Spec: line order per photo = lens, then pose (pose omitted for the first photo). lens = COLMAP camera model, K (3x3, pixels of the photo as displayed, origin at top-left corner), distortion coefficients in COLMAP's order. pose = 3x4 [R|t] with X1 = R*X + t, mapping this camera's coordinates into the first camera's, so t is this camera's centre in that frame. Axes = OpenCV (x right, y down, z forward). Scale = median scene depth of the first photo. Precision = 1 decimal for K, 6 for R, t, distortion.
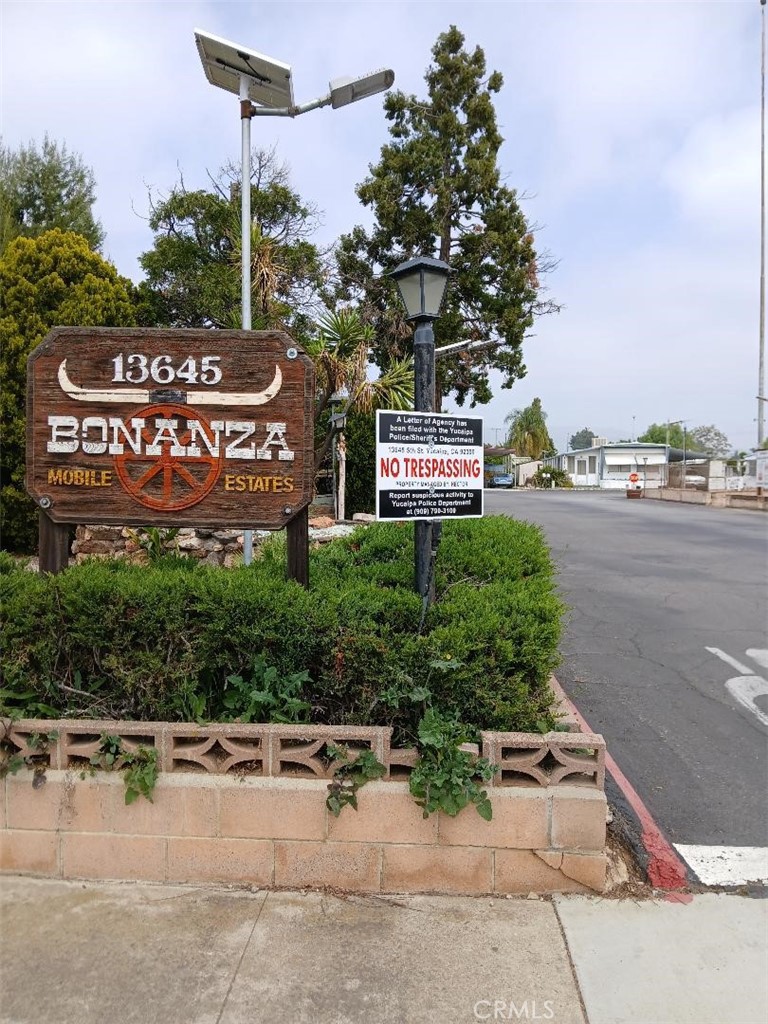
lens RADIAL K [[802.1, 0, 384.0], [0, 802.1, 512.0], [0, 0, 1]] dist [0.095309, -0.284991]
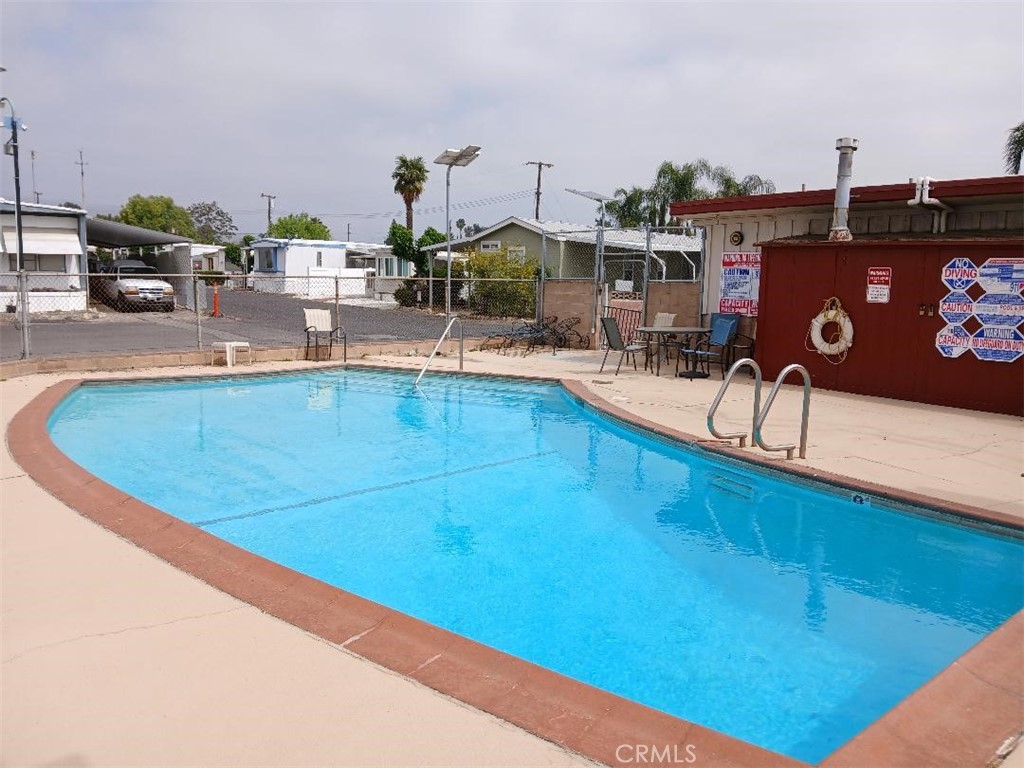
lens RADIAL K [[802.1, 0, 512.0], [0, 802.1, 384.0], [0, 0, 1]] dist [0.095309, -0.284991]
pose [[0.748754, -0.083845, 0.657523, 0.973431], [0.012915, 0.993625, 0.111996, -0.144005], [-0.662722, -0.075365, 0.745064, 2.160556]]
